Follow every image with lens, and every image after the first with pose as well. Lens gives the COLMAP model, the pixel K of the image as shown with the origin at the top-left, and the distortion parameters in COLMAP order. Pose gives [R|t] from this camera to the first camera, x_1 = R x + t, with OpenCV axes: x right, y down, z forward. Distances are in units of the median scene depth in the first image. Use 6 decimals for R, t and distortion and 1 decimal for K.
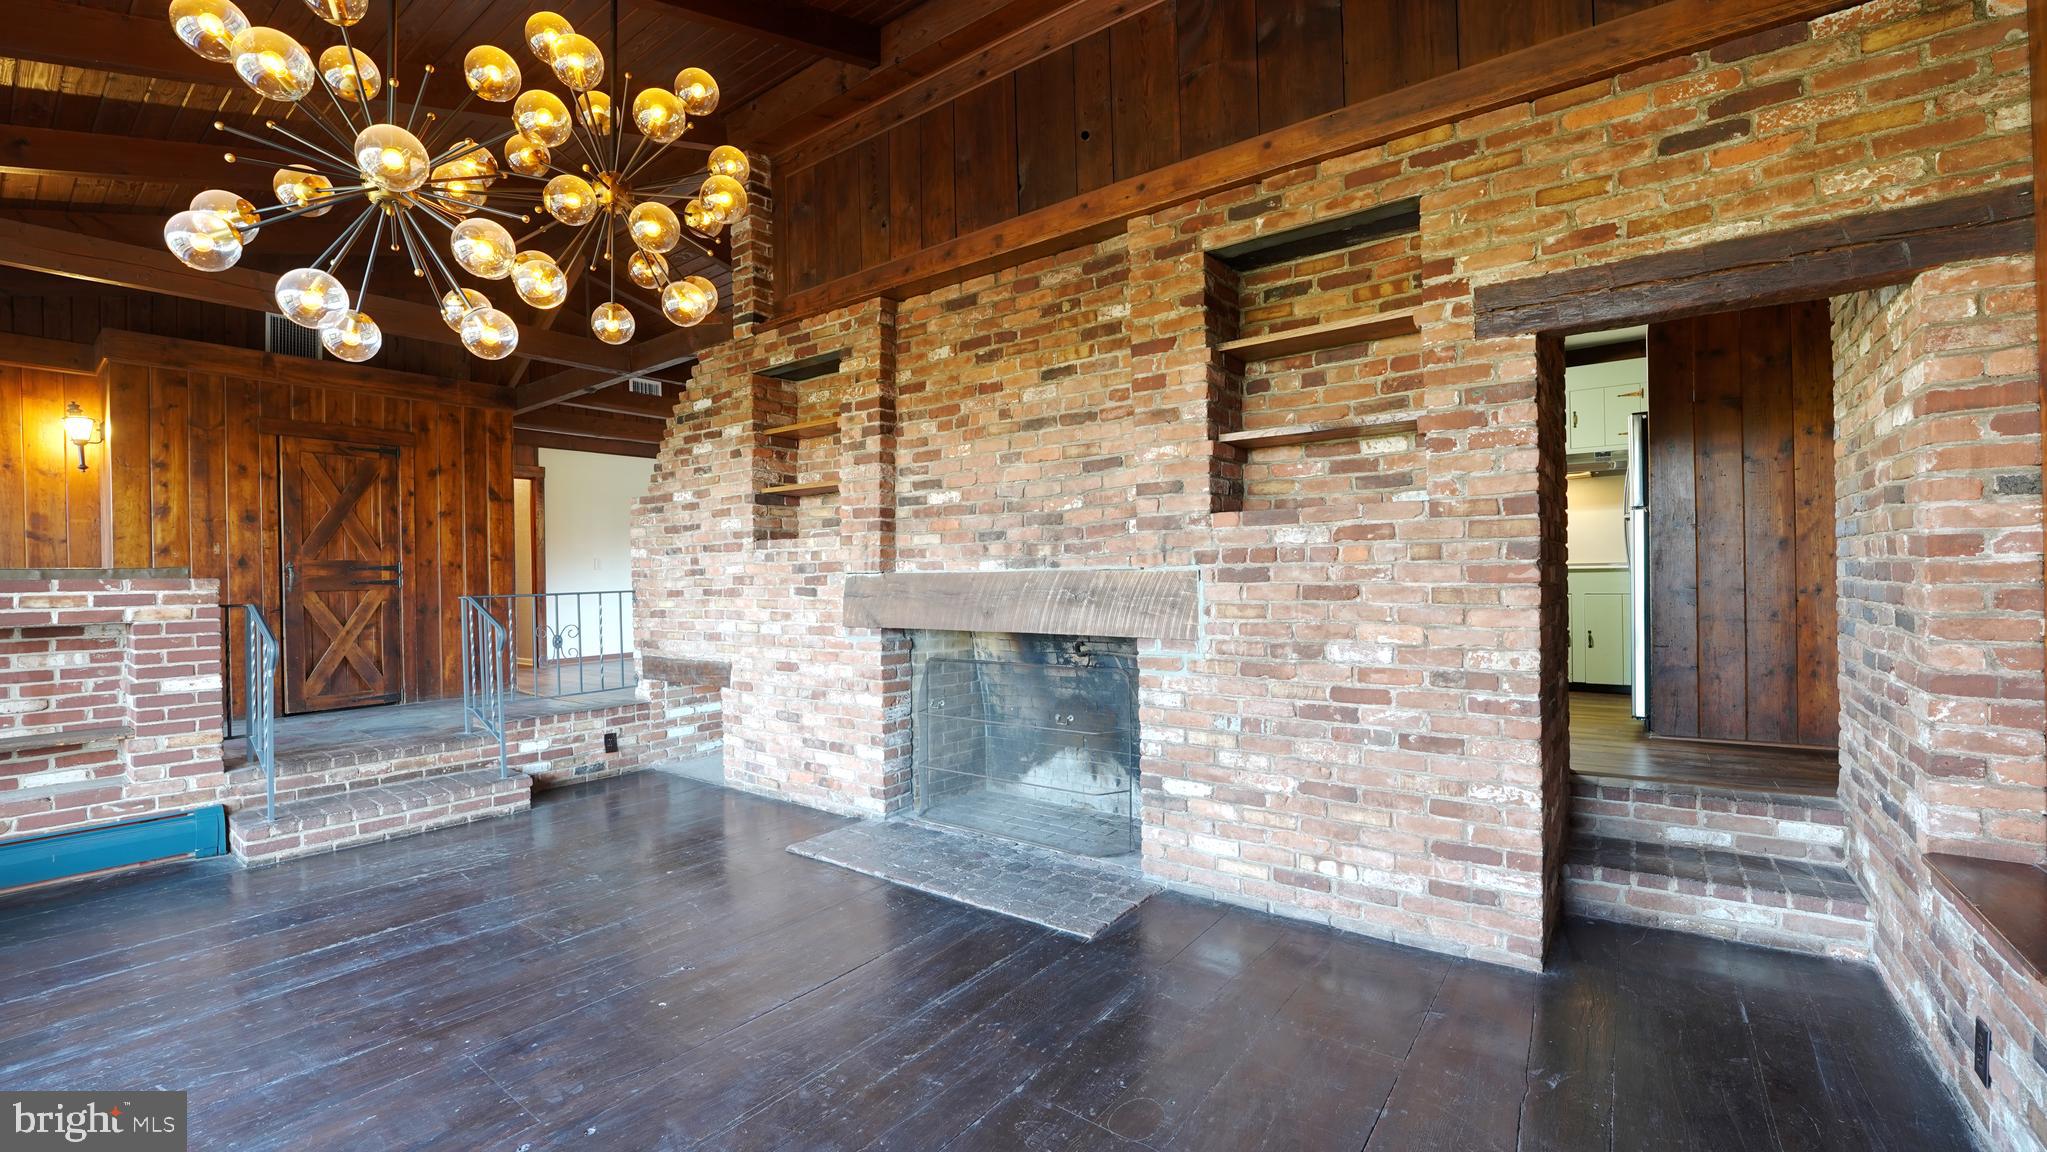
lens RADIAL K [[830.4, 0, 1036.6], [0, 830.4, 578.7], [0, 0, 1]] dist [-0.025192, 0.000127]
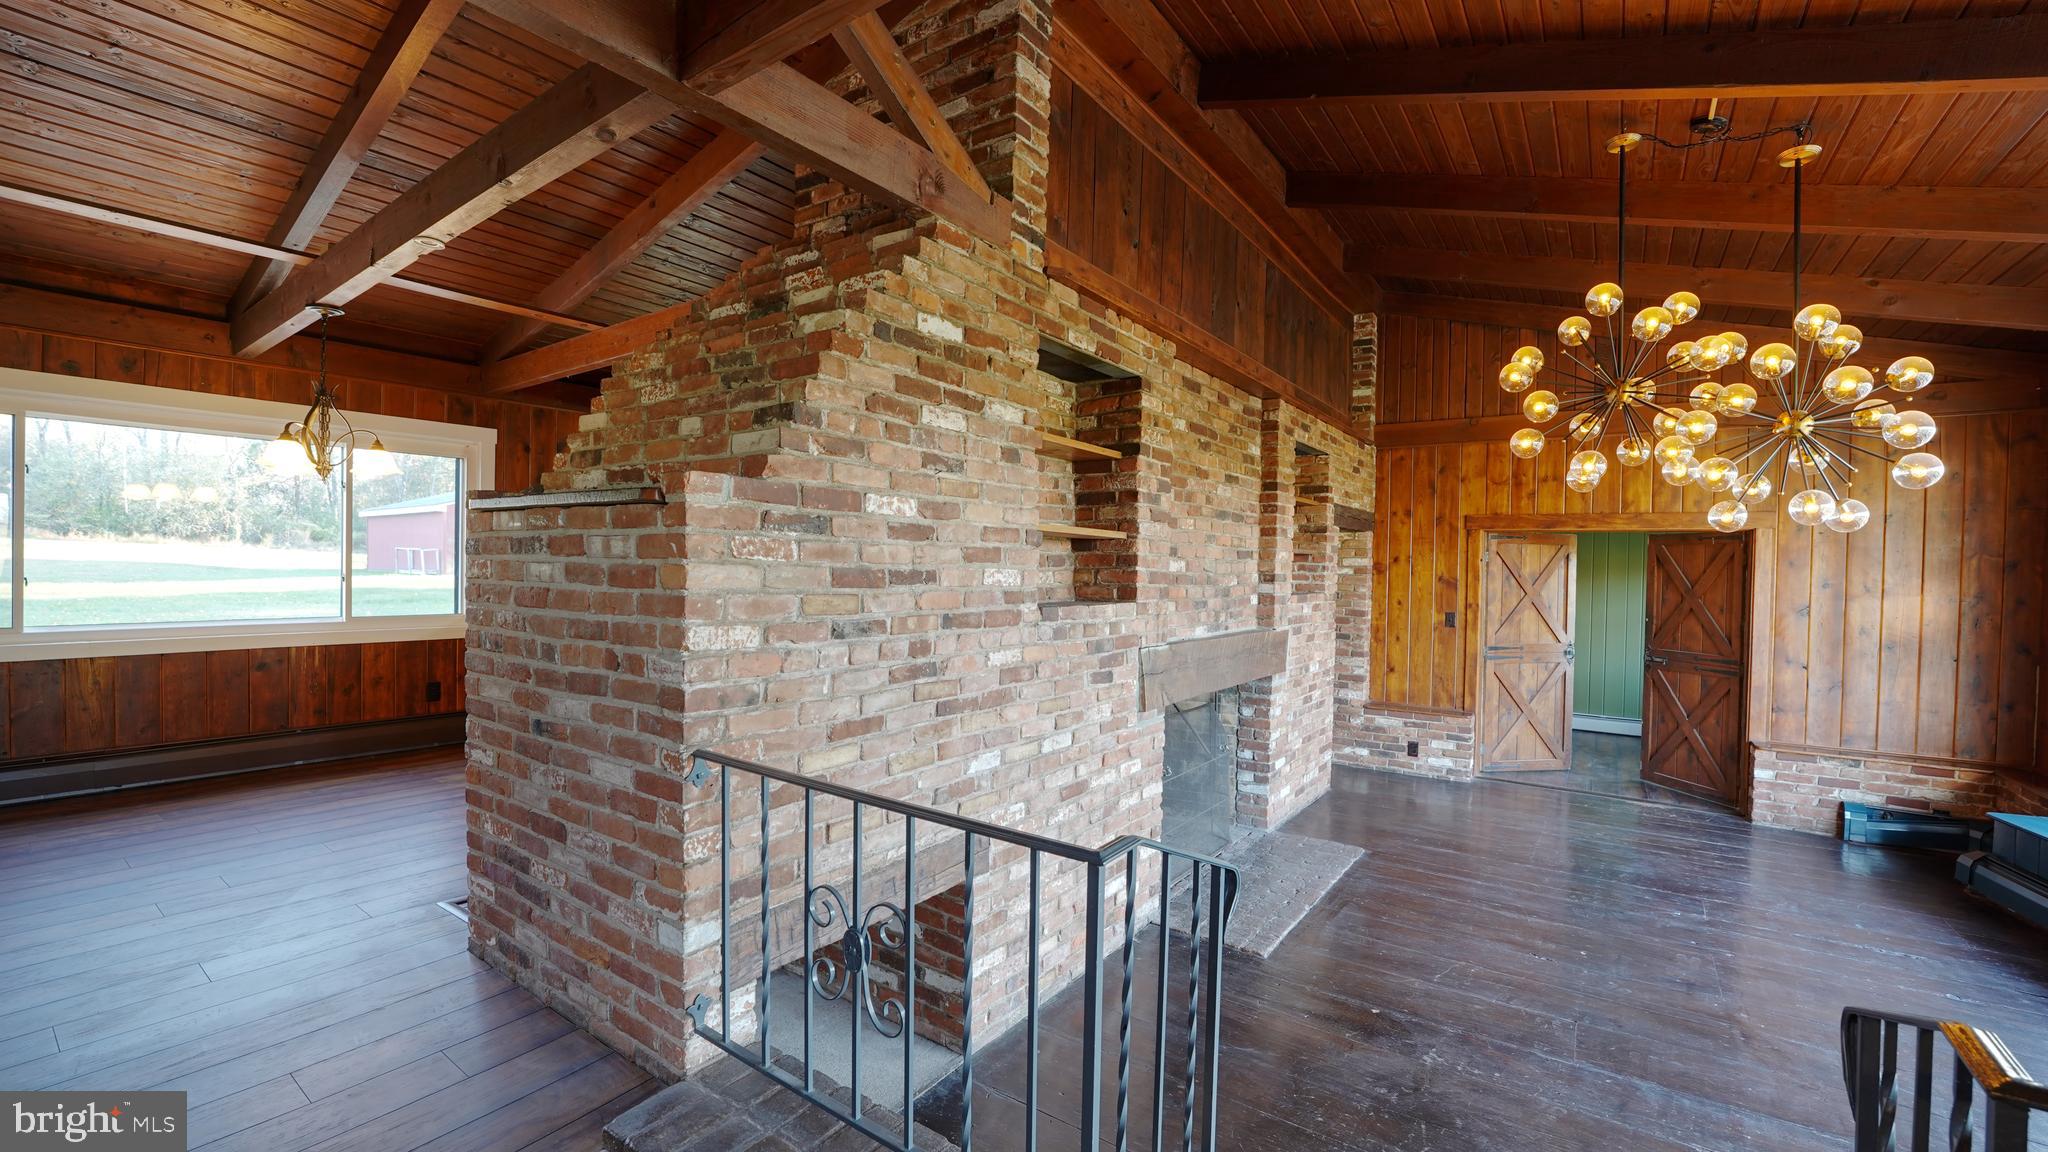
lens RADIAL K [[830.8, 0, 1037.2], [0, 830.8, 578.7], [0, 0, 1]] dist [-0.025192, 0.000127]
pose [[-0.021339, 0.002537, 0.999769, -0.967886], [-0.014455, 0.999891, -0.002846, -0.065927], [-0.999668, -0.014513, -0.021300, 1.022709]]
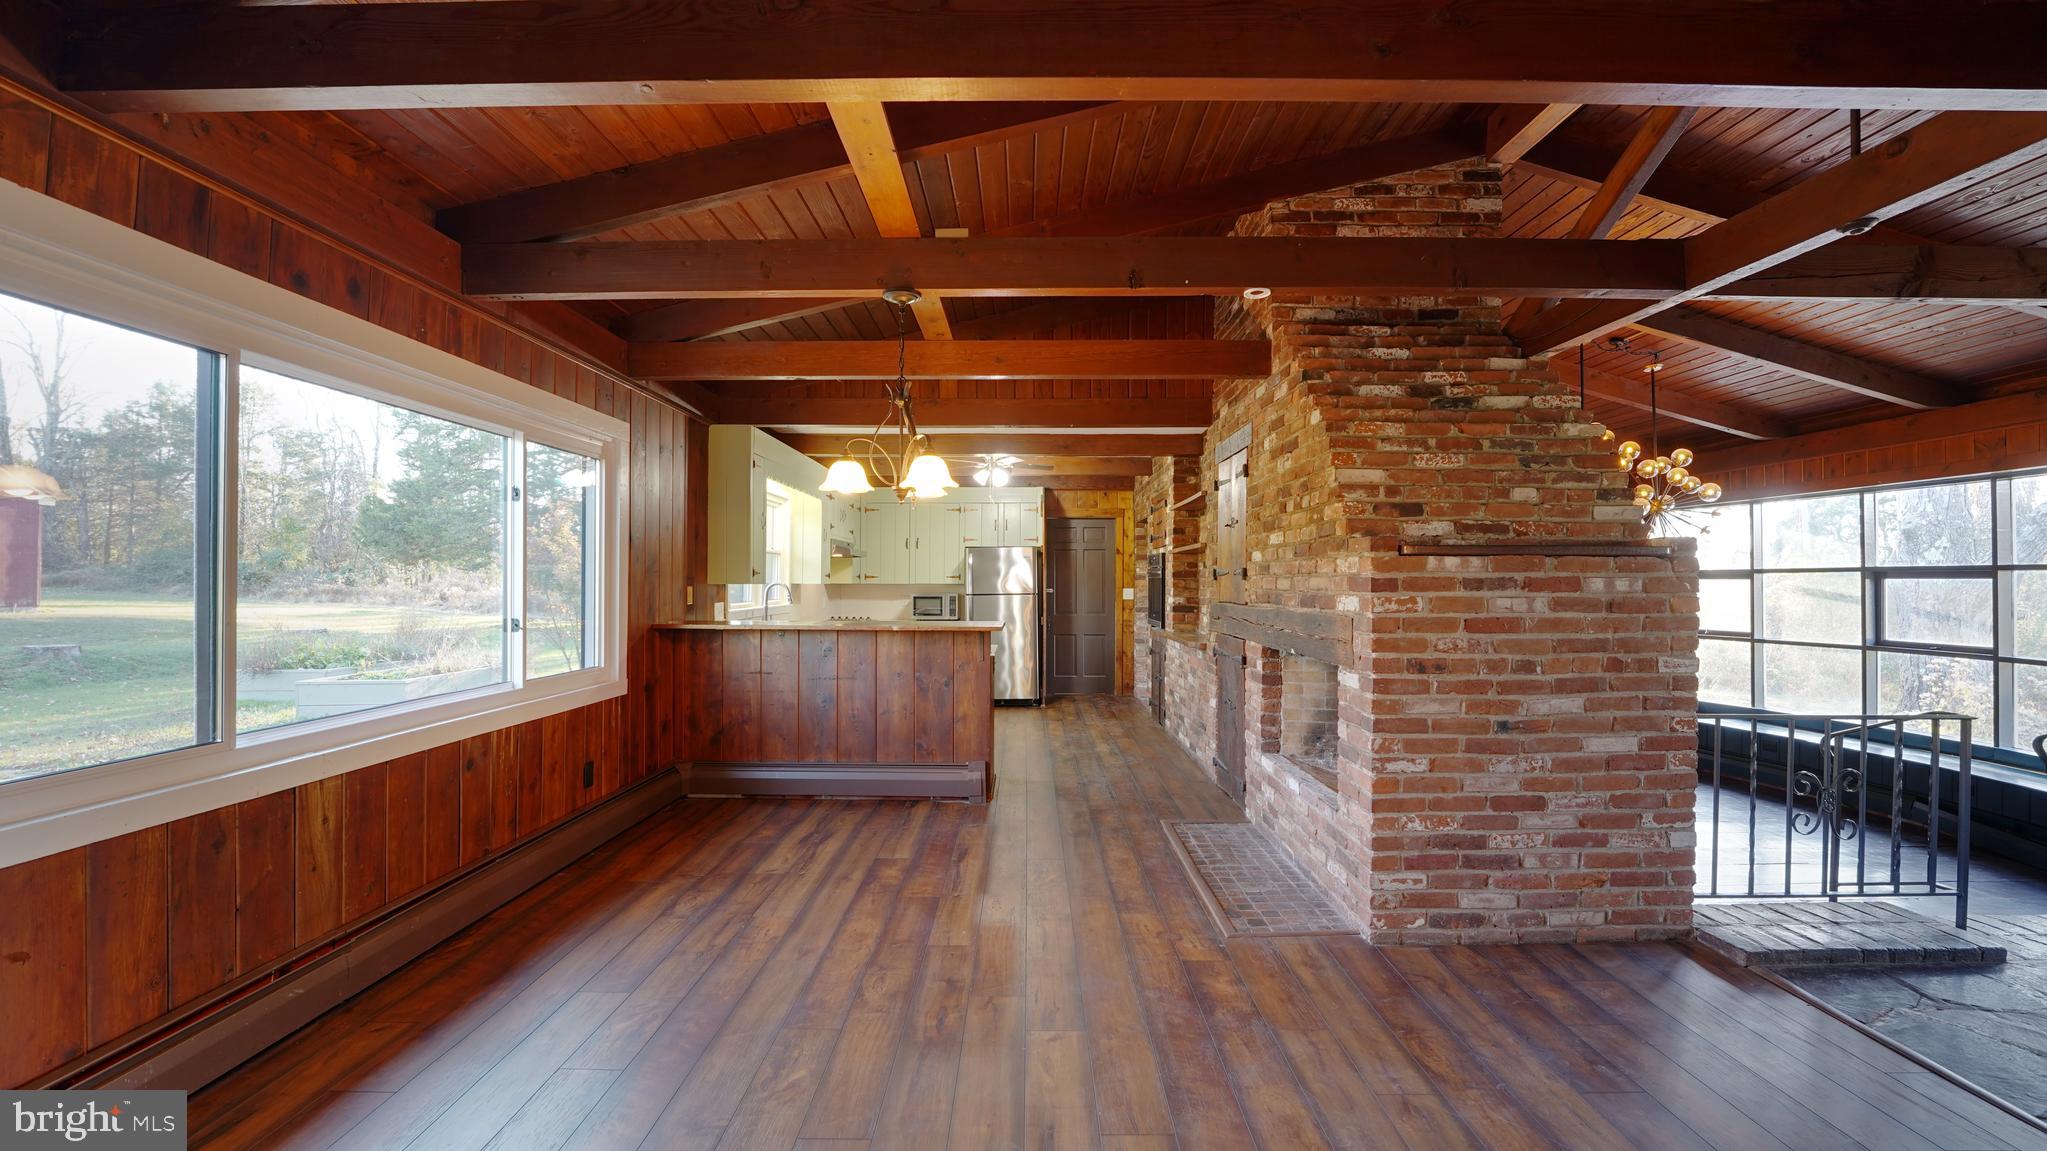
lens RADIAL K [[830.4, 0, 1036.6], [0, 830.4, 578.2], [0, 0, 1]] dist [-0.025192, 0.000127]
pose [[-0.593109, 0.020494, 0.804861, -0.778455], [0.012658, 0.999790, -0.016129, -0.080816], [-0.805023, 0.000622, -0.593244, 1.903769]]
